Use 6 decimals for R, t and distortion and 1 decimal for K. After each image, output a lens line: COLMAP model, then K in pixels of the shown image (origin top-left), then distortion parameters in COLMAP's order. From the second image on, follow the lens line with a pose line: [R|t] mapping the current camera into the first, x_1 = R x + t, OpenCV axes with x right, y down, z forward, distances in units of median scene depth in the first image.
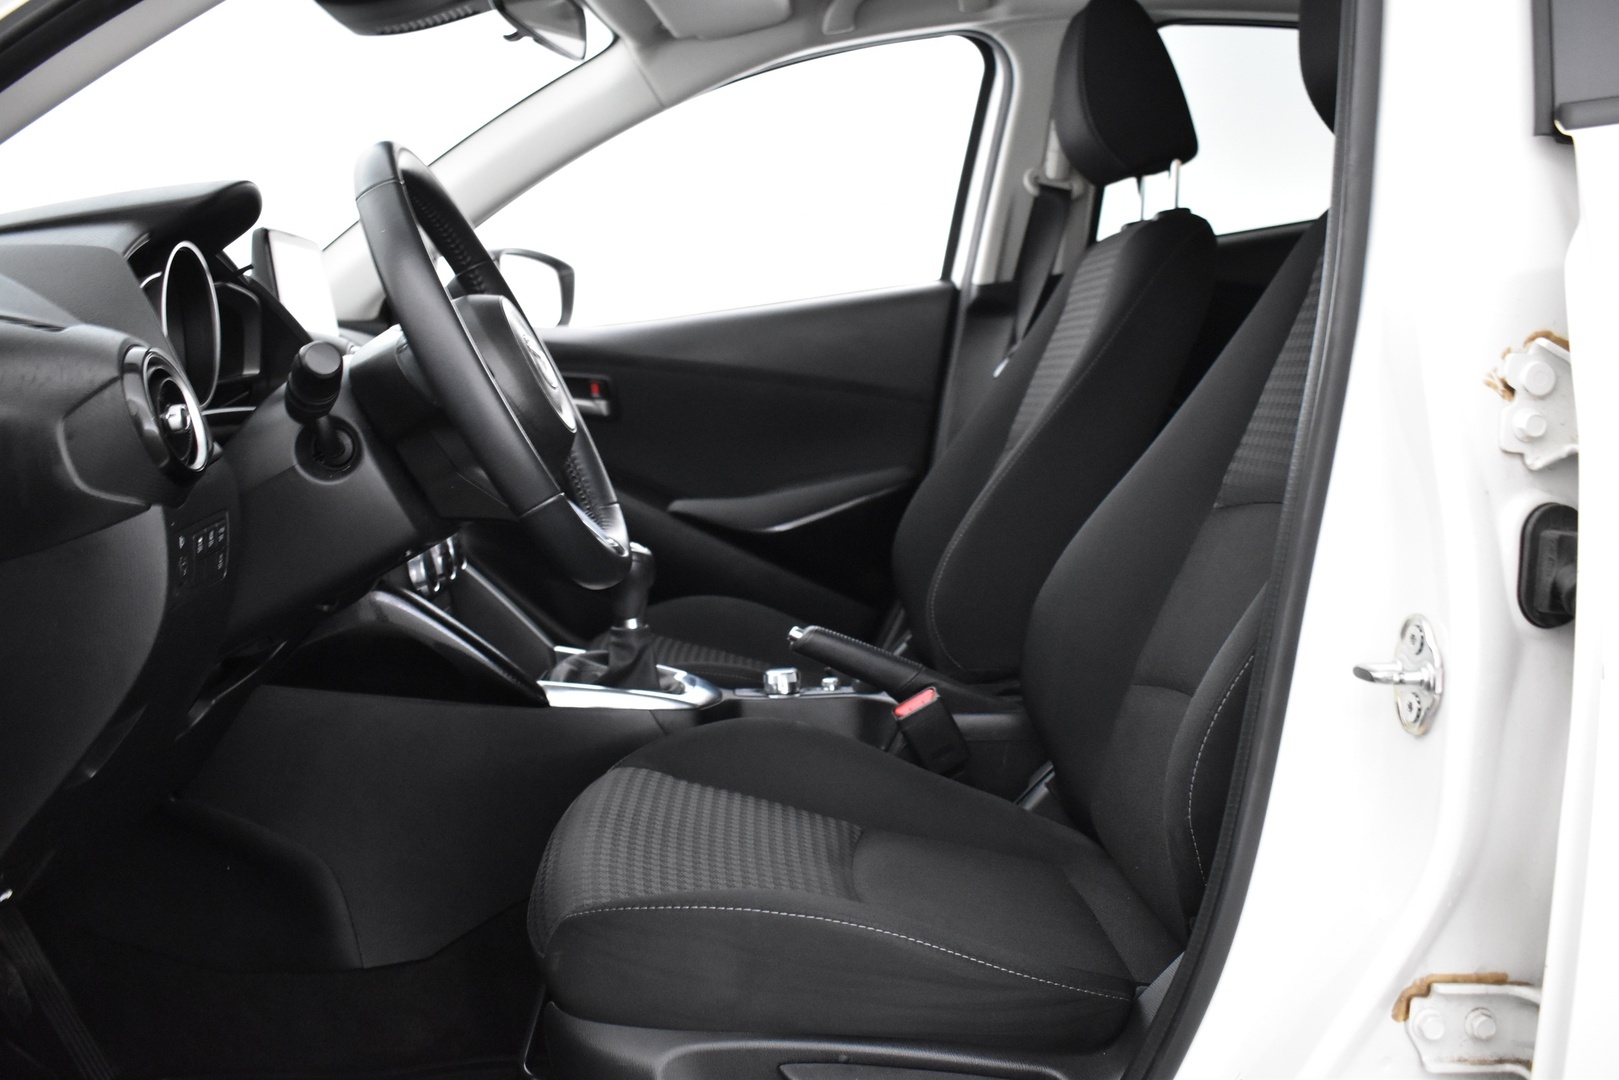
lens RADIAL K [[1533.0, 0, 812.1], [0, 1533.0, 544.0], [0, 0, 1]] dist [-0.072843, 0.000000]
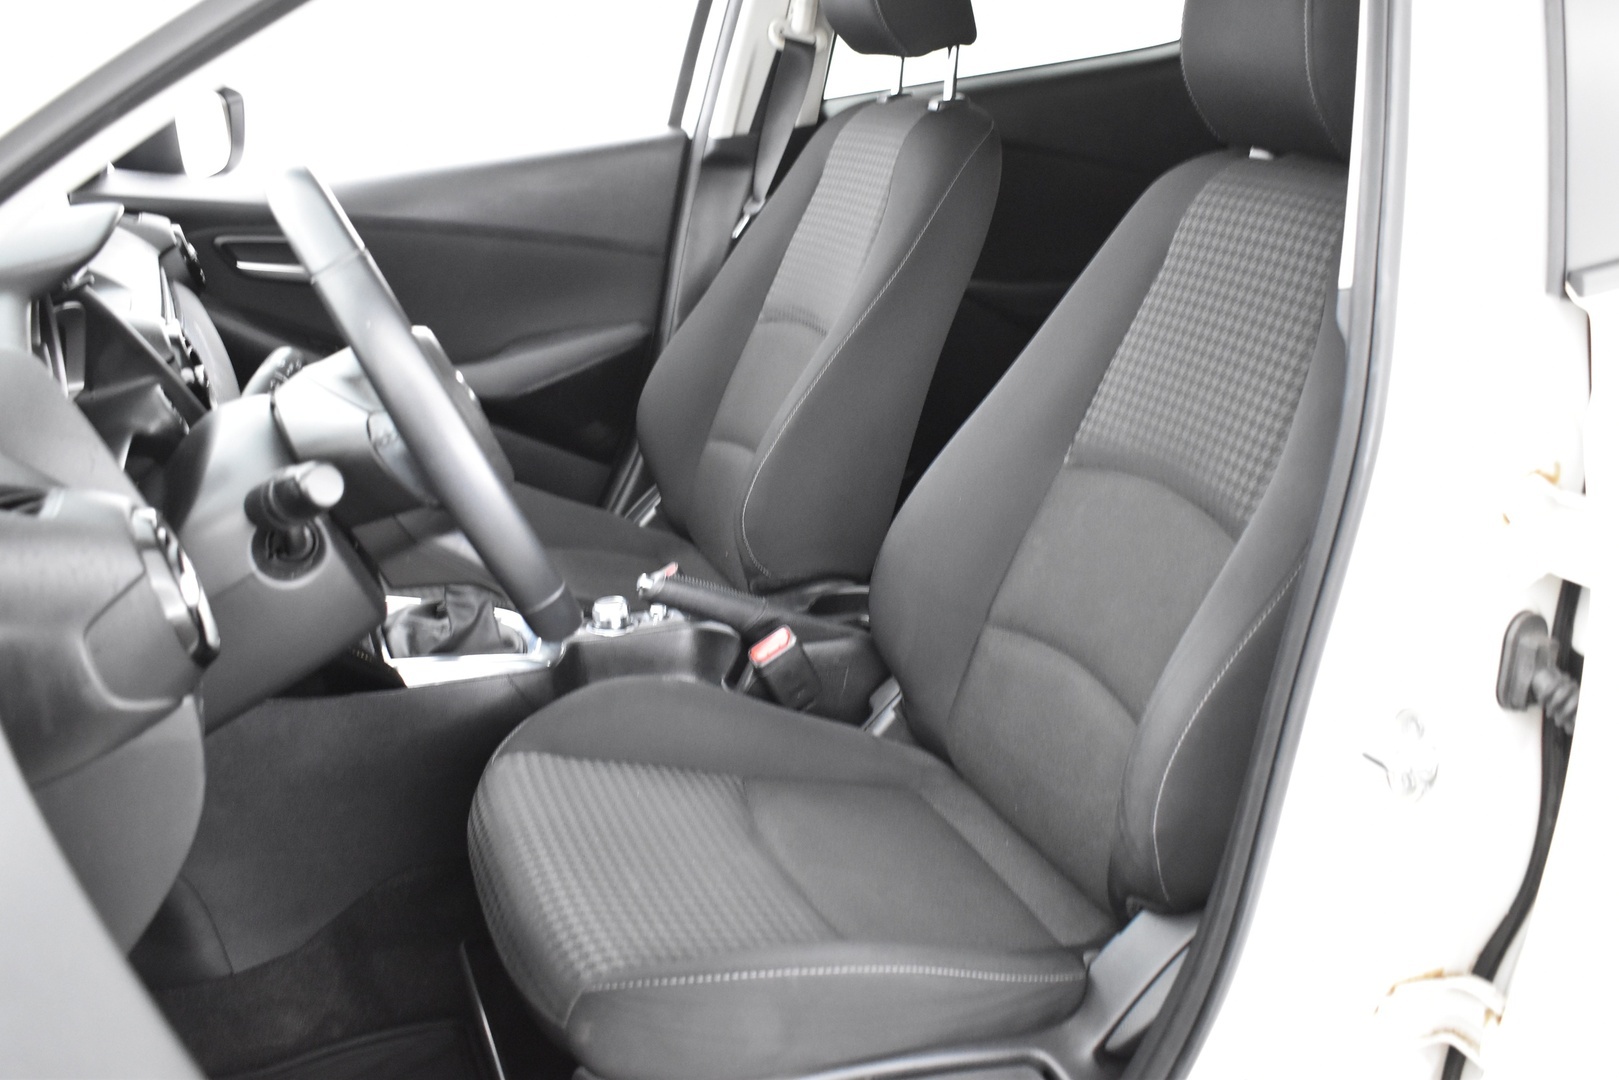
lens RADIAL K [[1533.0, 0, 813.1], [0, 1533.0, 543.1], [0, 0, 1]] dist [-0.072843, 0.000000]
pose [[0.944268, -0.078851, 0.319594, -0.224268], [0.005540, 0.974556, 0.224075, -0.189334], [-0.329131, -0.209817, 0.920679, 0.058404]]
